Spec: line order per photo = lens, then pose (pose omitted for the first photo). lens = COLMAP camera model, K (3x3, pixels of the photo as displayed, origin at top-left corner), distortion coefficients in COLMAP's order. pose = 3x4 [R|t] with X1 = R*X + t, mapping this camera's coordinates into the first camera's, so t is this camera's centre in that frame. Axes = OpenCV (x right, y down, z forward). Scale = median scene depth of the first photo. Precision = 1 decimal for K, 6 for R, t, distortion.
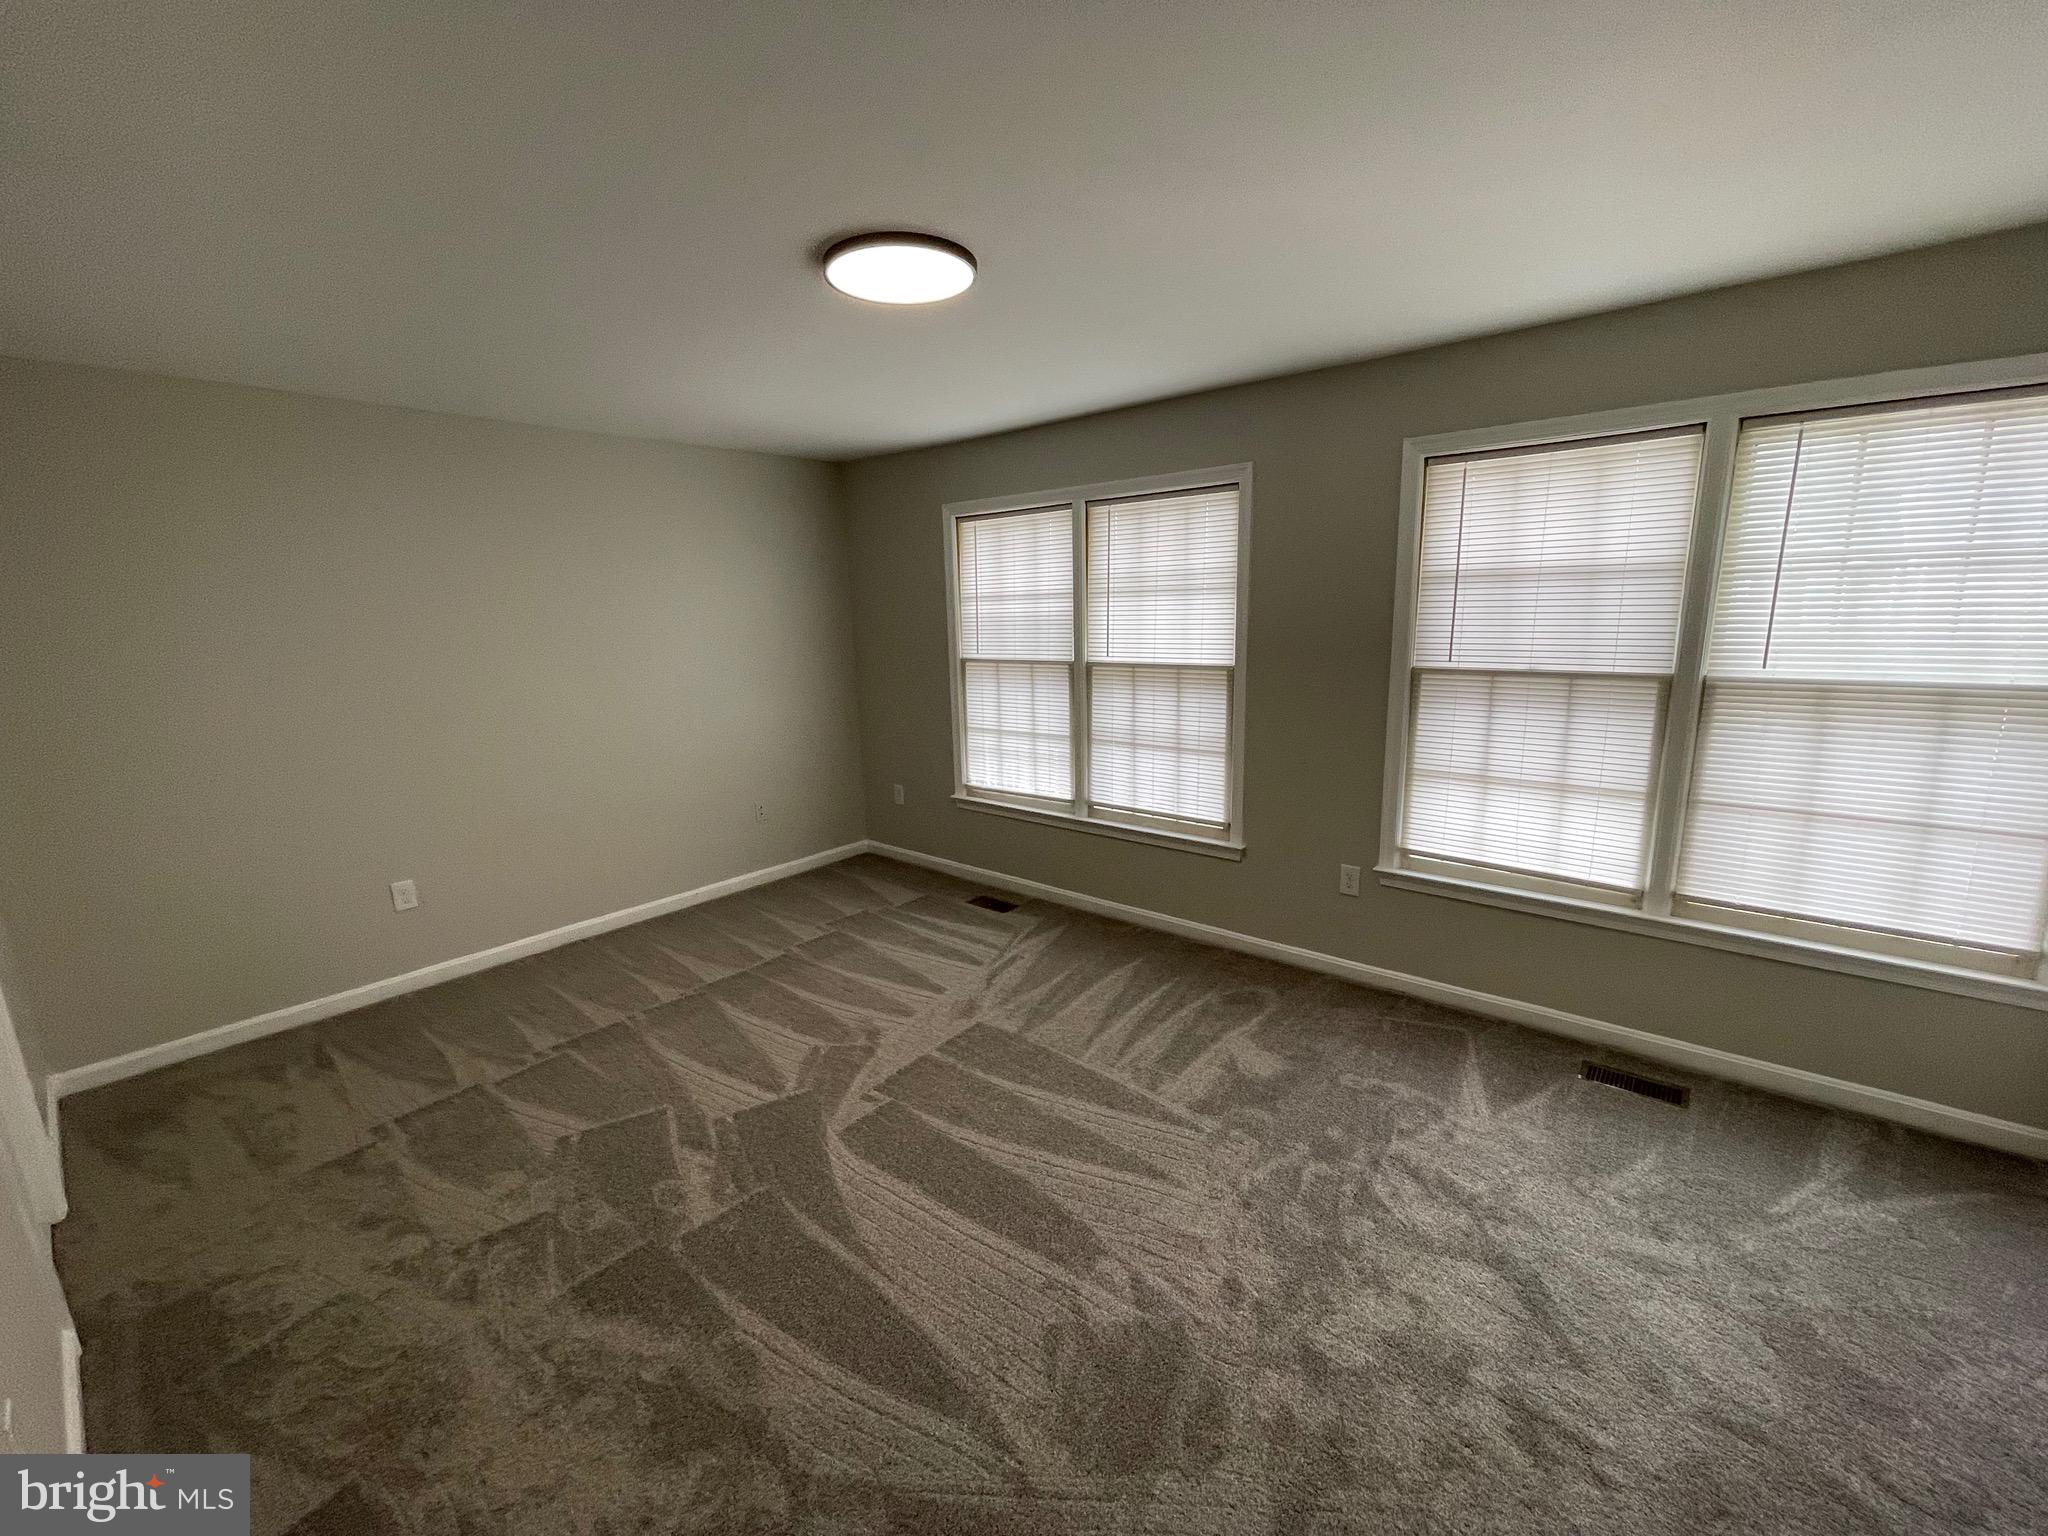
lens RADIAL K [[823.3, 0, 1025.2], [0, 823.3, 763.5], [0, 0, 1]] dist [-0.000140, 0.000677]
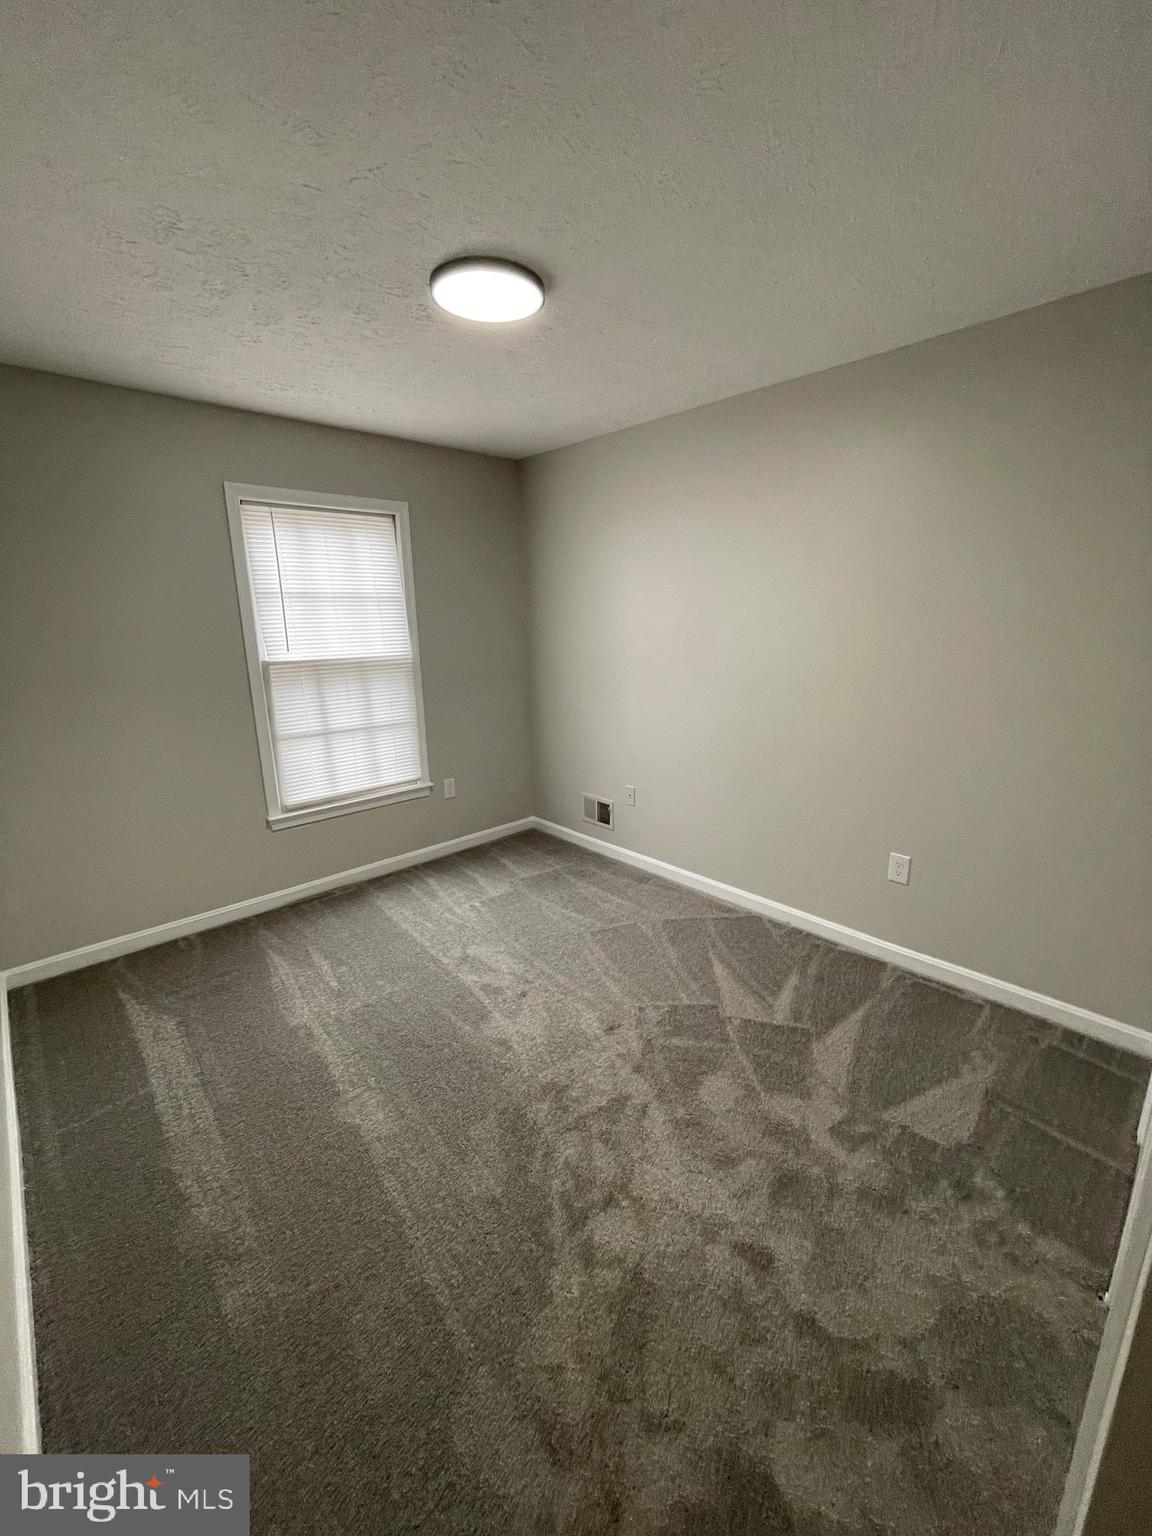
lens RADIAL K [[617.5, 0, 579.6], [0, 617.5, 766.7], [0, 0, 1]] dist [-0.000140, 0.000677]
pose [[0.072358, -0.221225, 0.972535, -0.719741], [0.186402, 0.960910, 0.204712, -0.093605], [-0.979805, 0.166469, 0.110767, 0.614604]]
